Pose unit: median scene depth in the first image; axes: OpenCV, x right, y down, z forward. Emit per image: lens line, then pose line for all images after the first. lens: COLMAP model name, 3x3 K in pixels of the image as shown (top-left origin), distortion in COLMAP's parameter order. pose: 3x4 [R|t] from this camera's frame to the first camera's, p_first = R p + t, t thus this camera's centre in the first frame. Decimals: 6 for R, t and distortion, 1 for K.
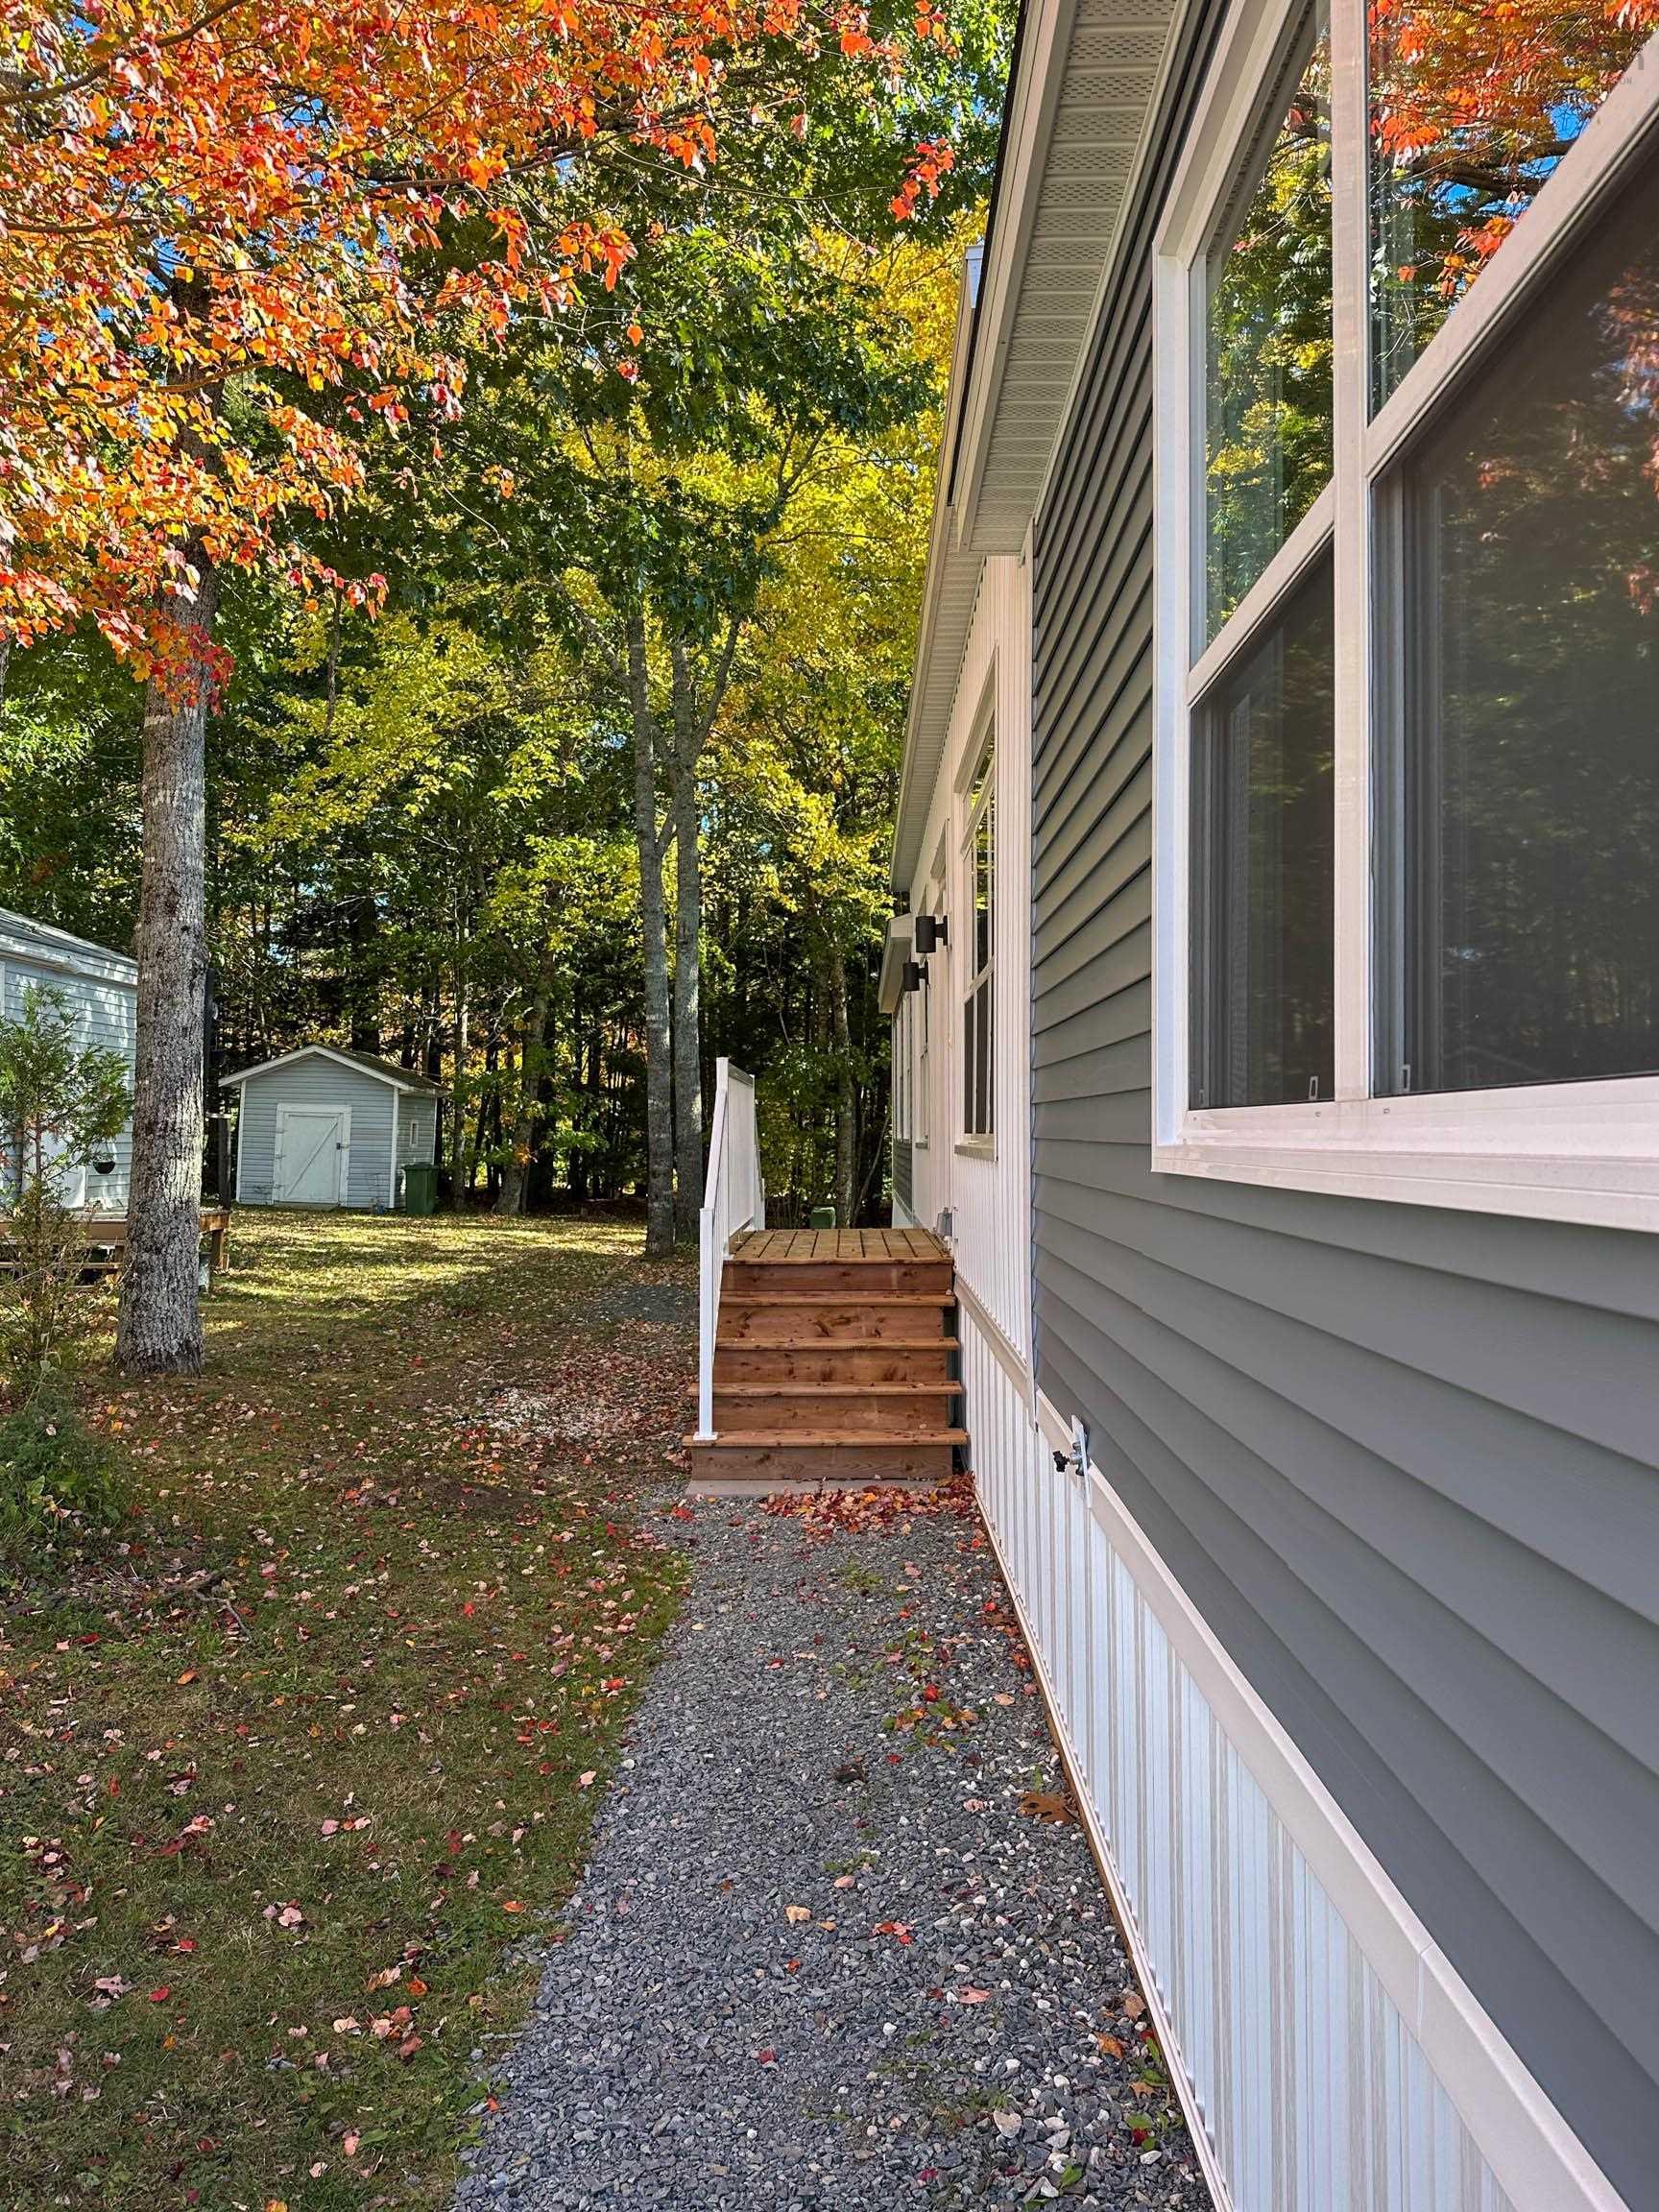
lens RADIAL K [[1554.4, 0, 829.5], [0, 1554.4, 1106.0], [0, 0, 1]] dist [0.094262, -0.126600]
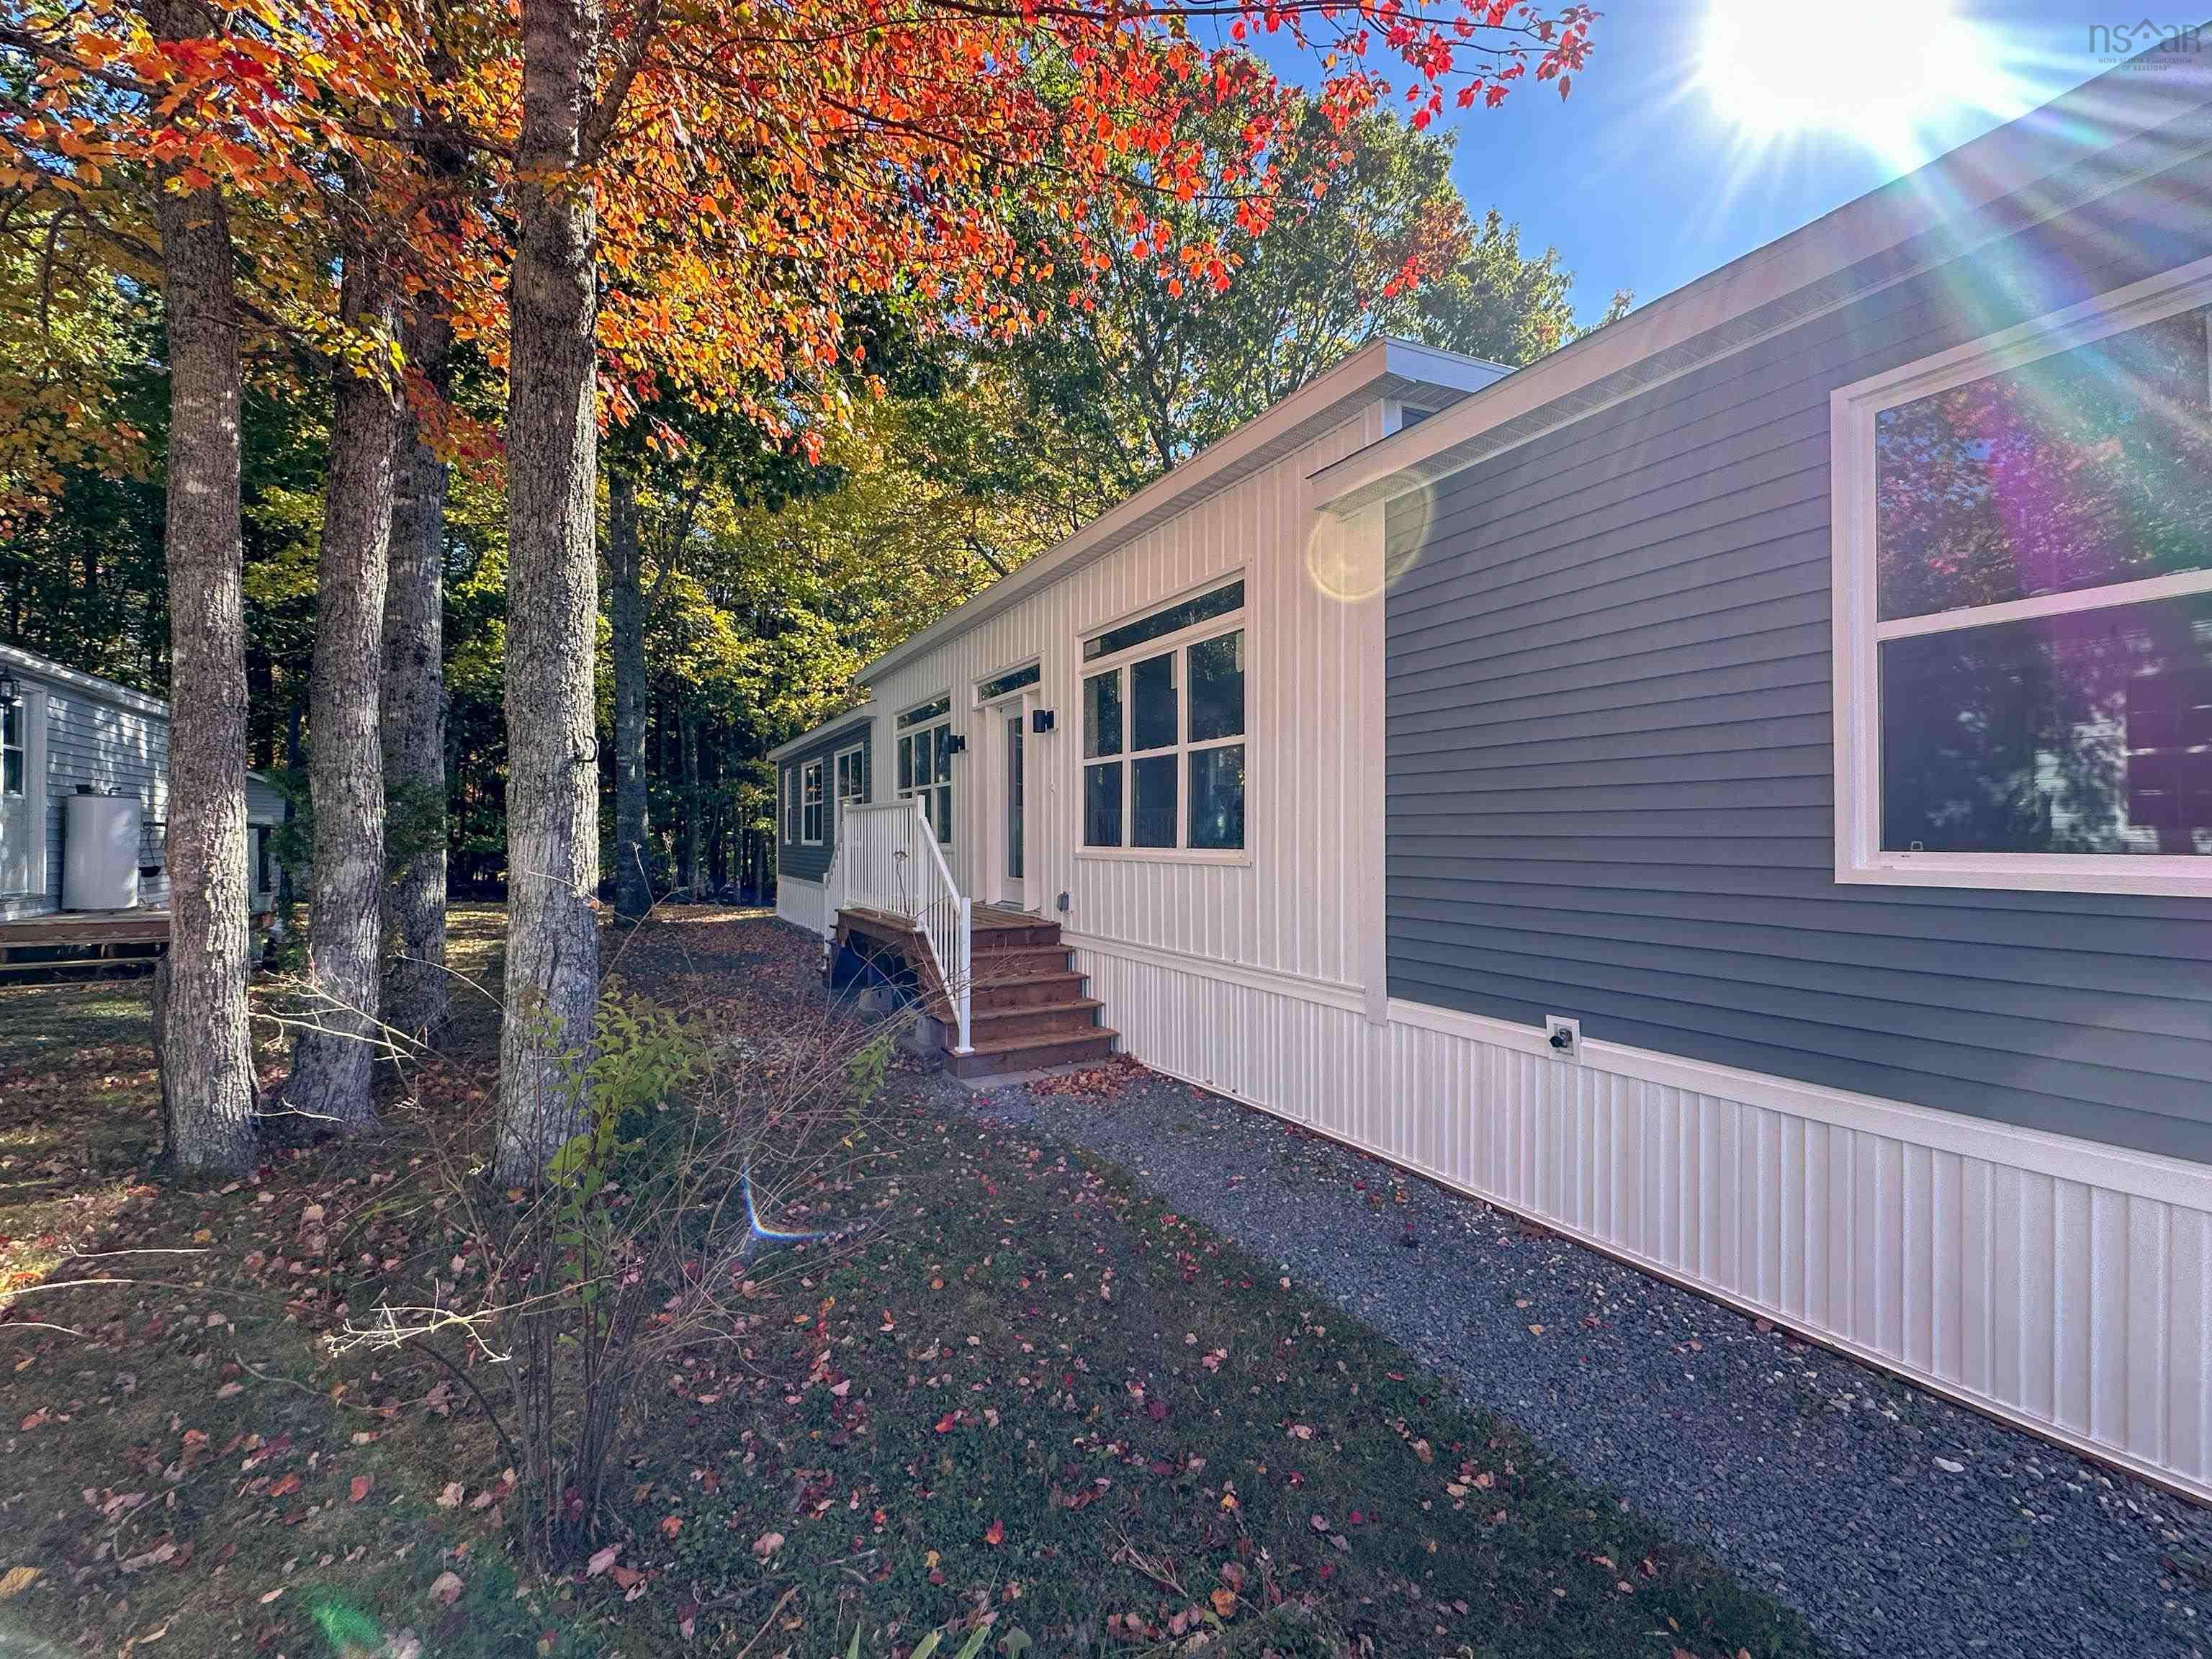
lens RADIAL K [[893.0, 0, 1108.8], [0, 893.0, 832.1], [0, 0, 1]] dist [-0.003219, 0.000007]
pose [[0.864831, 0.005069, 0.502037, -0.512132], [-0.010816, 0.999905, 0.008538, -0.008966], [-0.501947, -0.012814, 0.864804, 0.243549]]
